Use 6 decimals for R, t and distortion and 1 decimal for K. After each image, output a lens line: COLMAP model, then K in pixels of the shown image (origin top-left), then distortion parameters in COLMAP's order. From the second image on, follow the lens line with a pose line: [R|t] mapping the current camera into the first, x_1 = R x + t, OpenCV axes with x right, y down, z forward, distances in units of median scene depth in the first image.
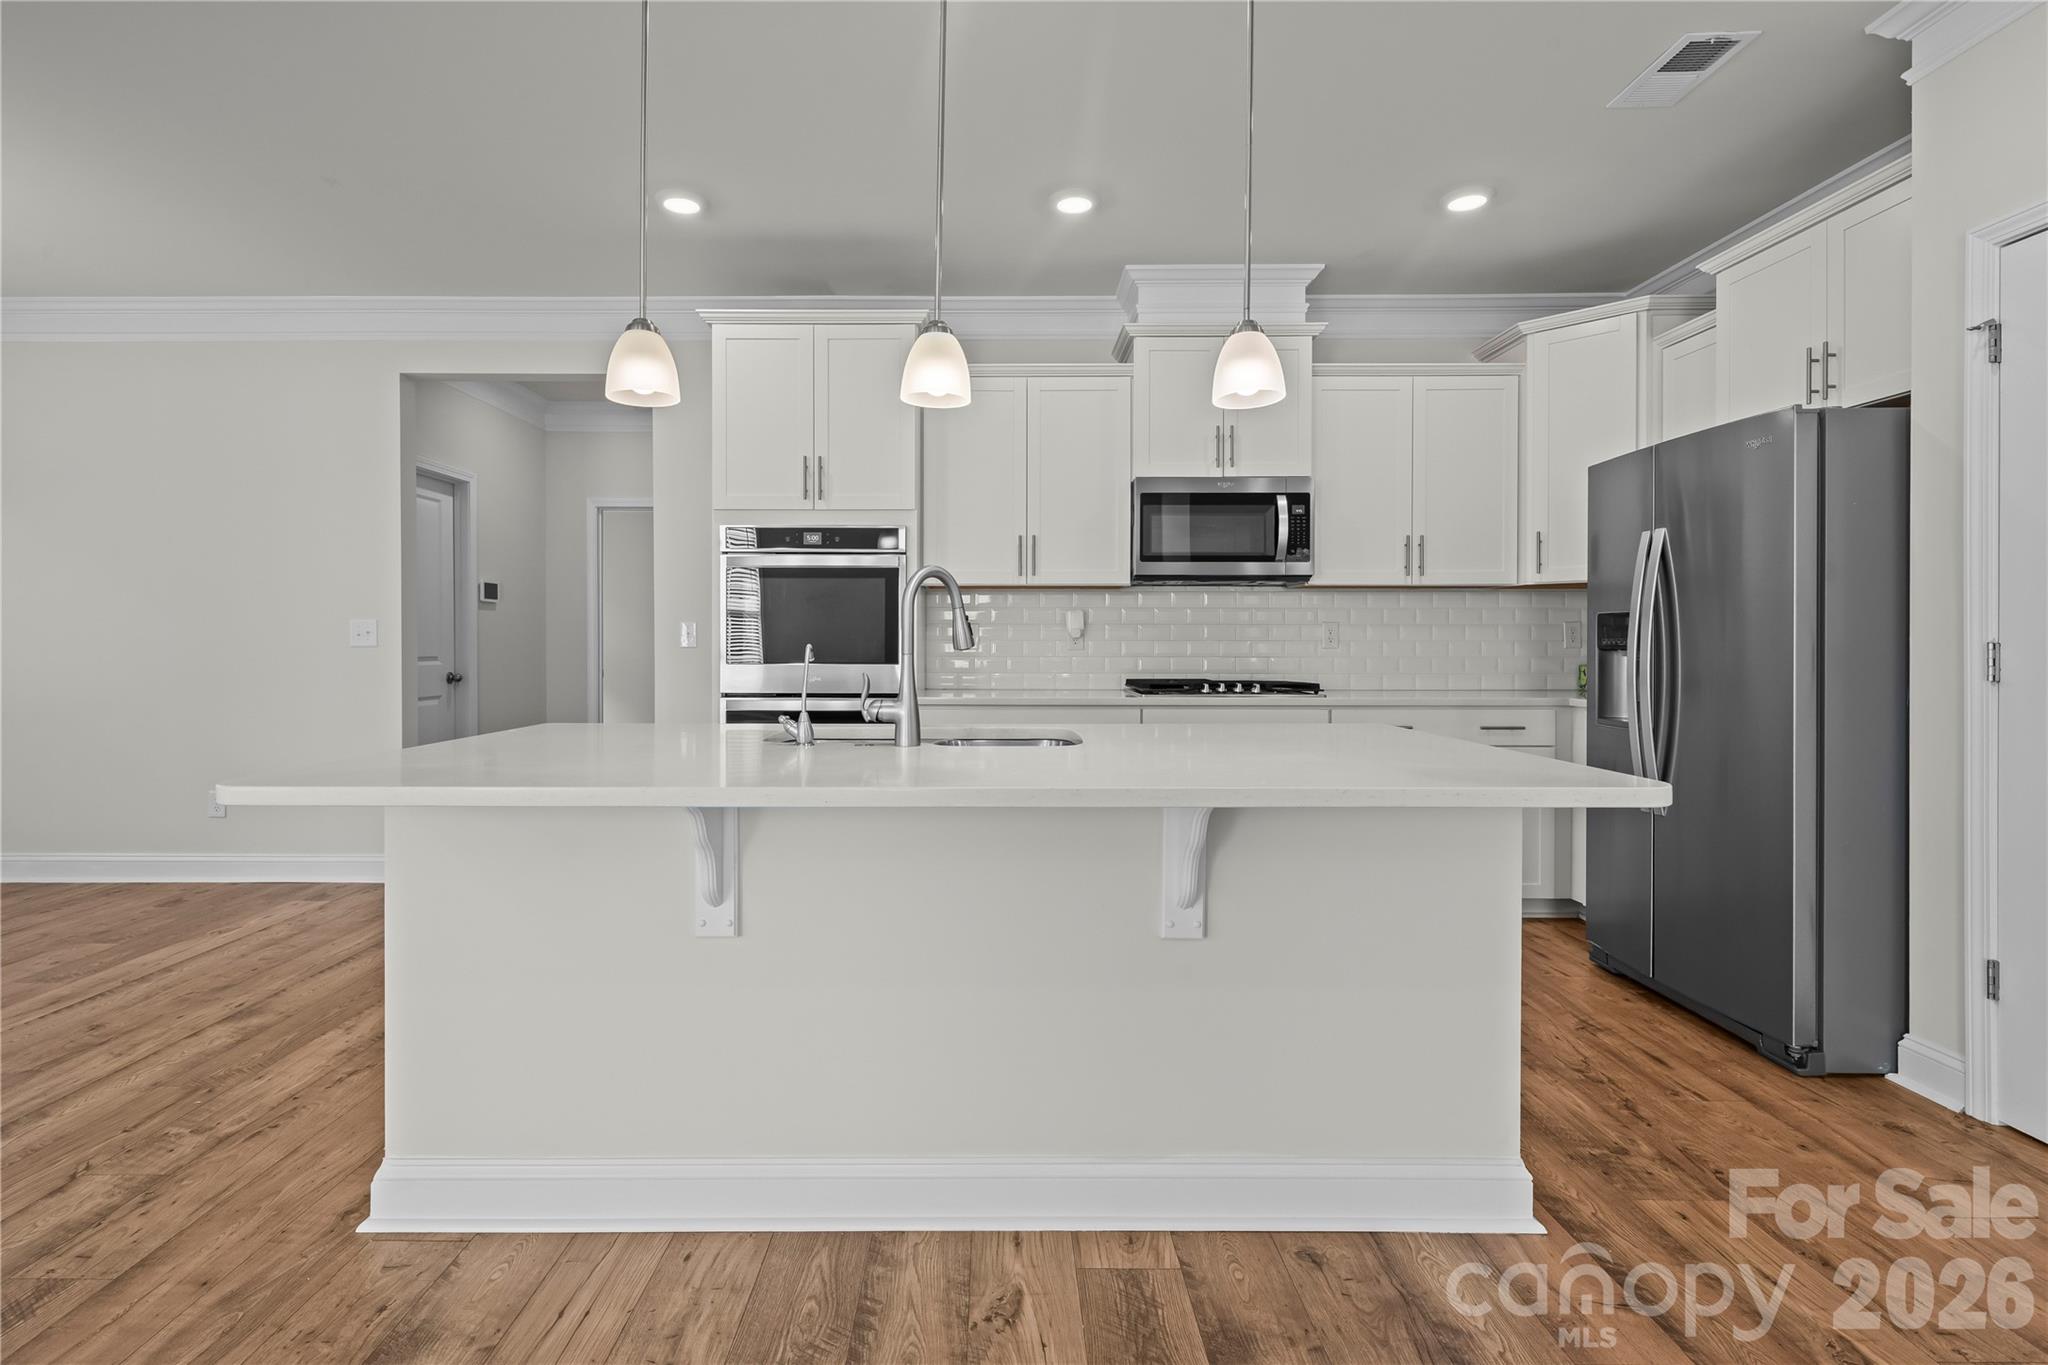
lens RADIAL K [[920.7, 0, 1017.1], [0, 920.7, 658.3], [0, 0, 1]] dist [0.000354, -0.001059]
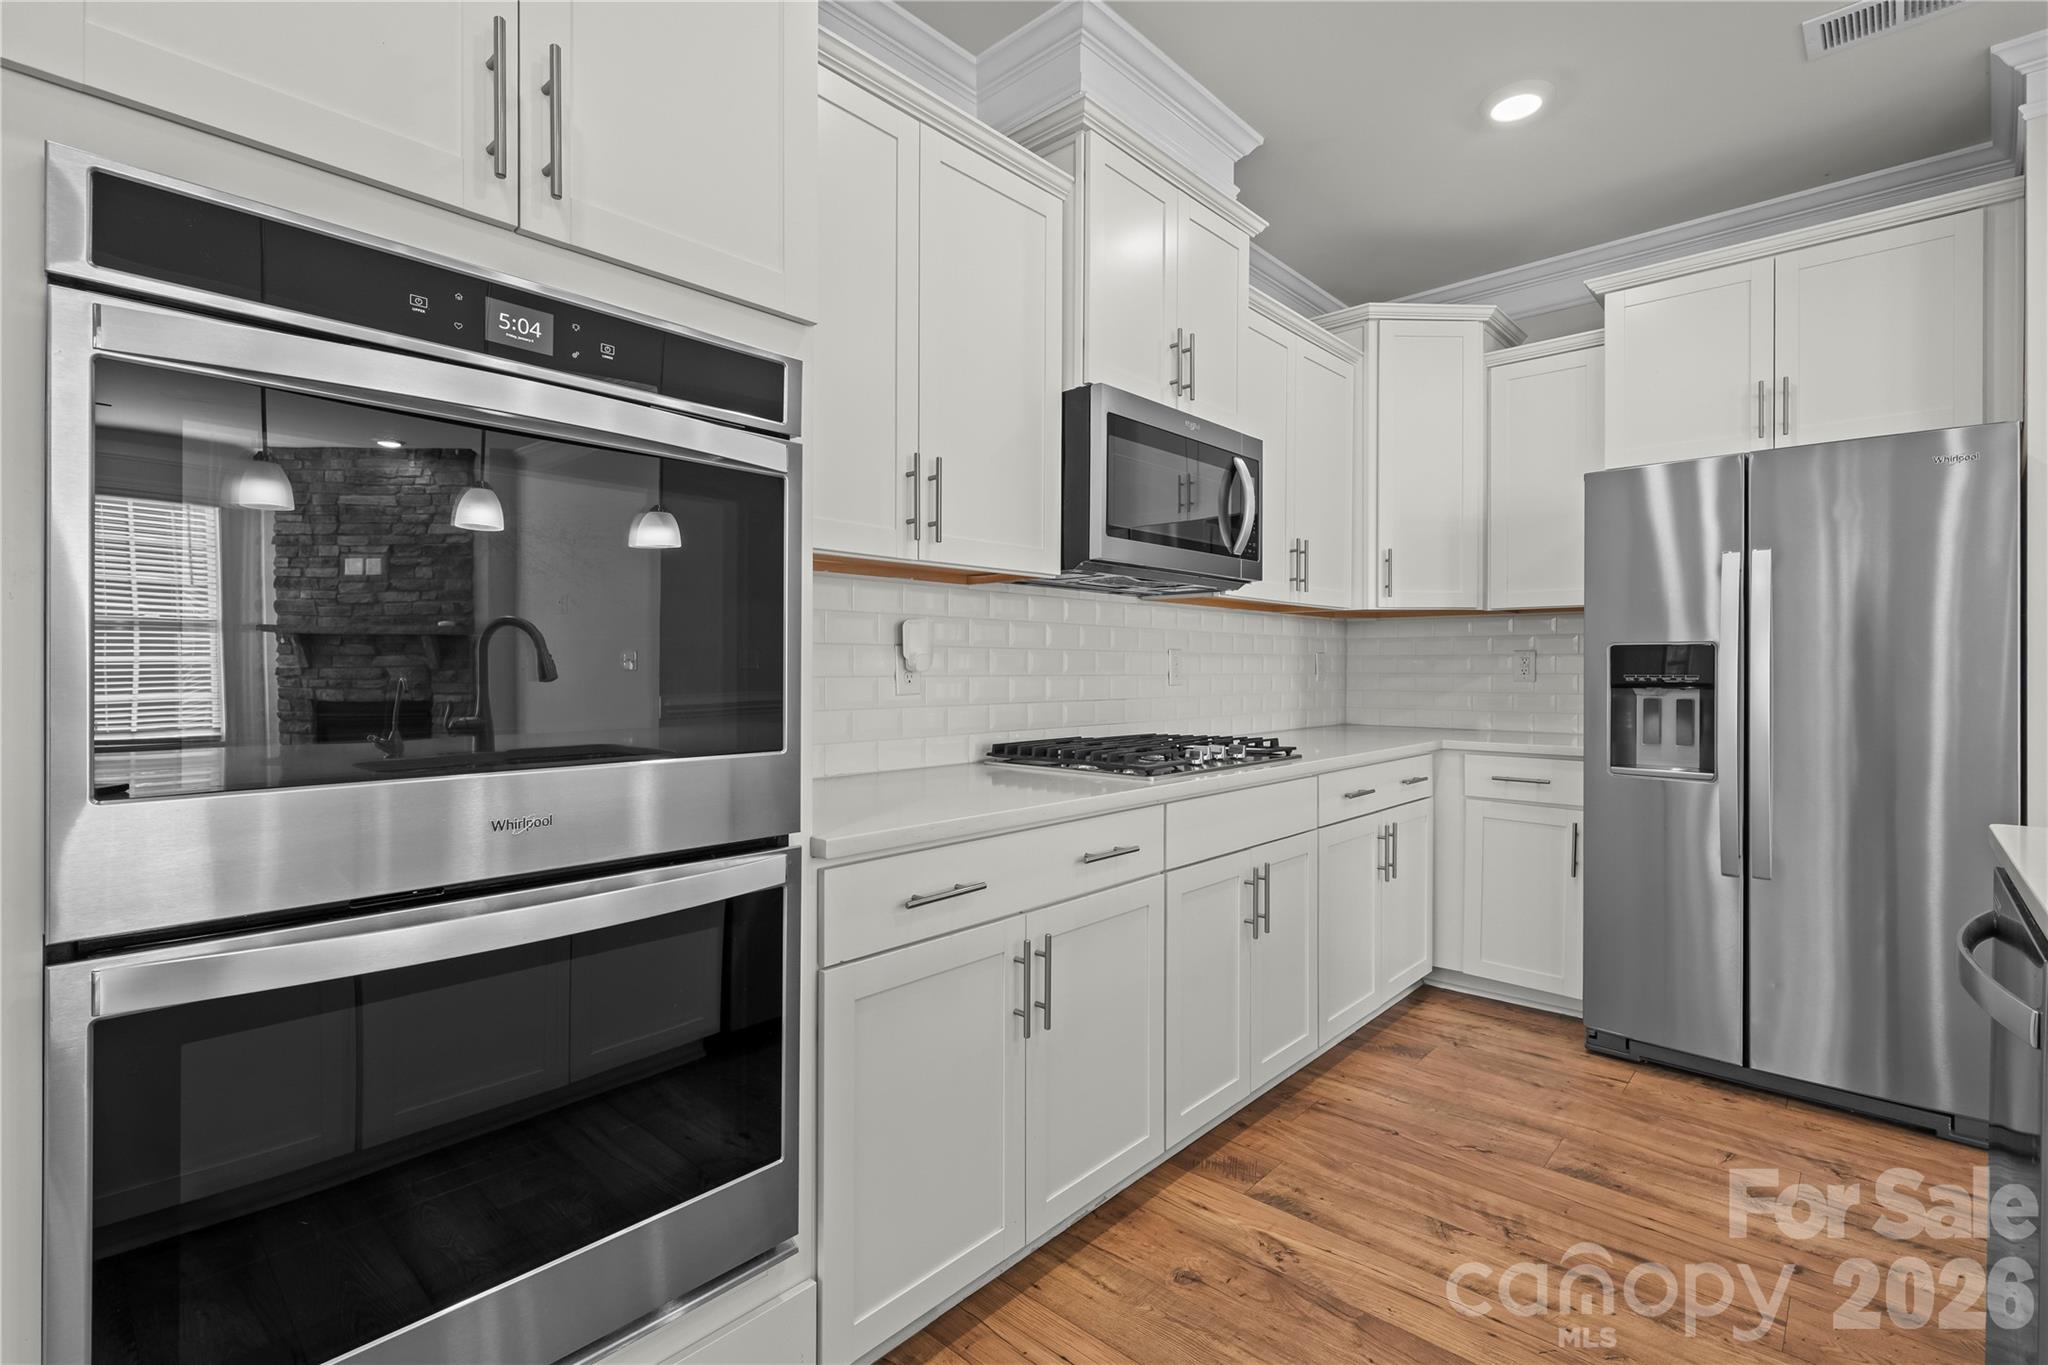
lens RADIAL K [[920.7, 0, 1021.0], [0, 920.7, 672.2], [0, 0, 1]] dist [0.000354, -0.001059]
pose [[0.693175, -0.004715, 0.720754, -0.319204], [0.013987, 0.999878, -0.006911, -0.021487], [-0.720634, 0.014872, 0.693157, 0.702299]]
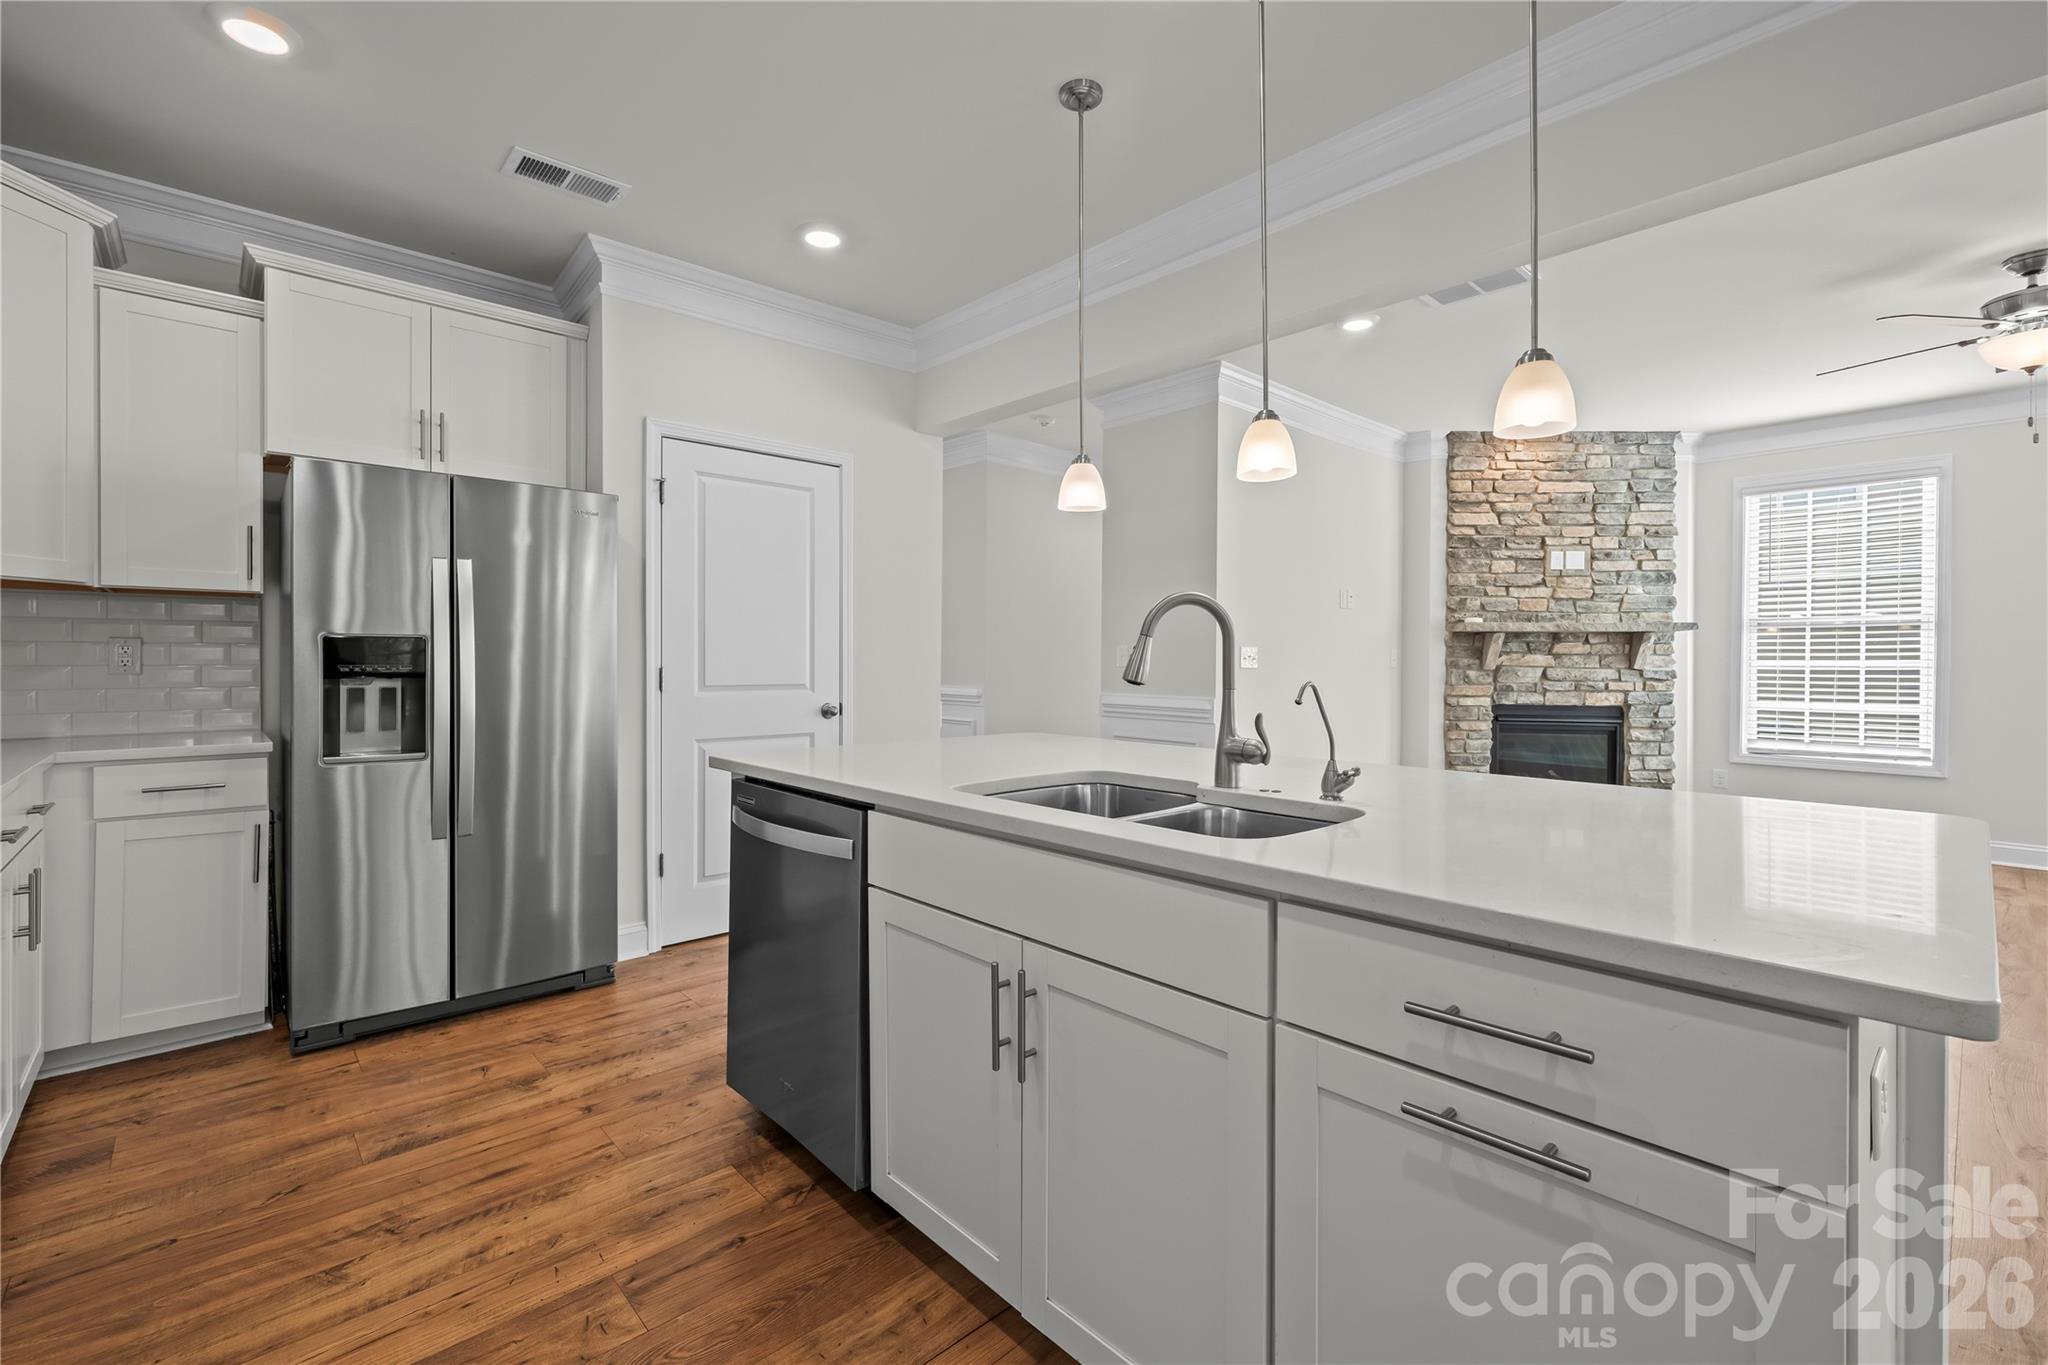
lens RADIAL K [[877.9, 0, 1006.4], [0, 877.9, 668.5], [0, 0, 1]] dist [-0.004250, -0.000138]
pose [[-0.650786, -0.009191, 0.759205, -0.344011], [0.012293, 0.999668, 0.022639, -0.024666], [-0.759161, 0.024066, -0.650457, 0.916156]]
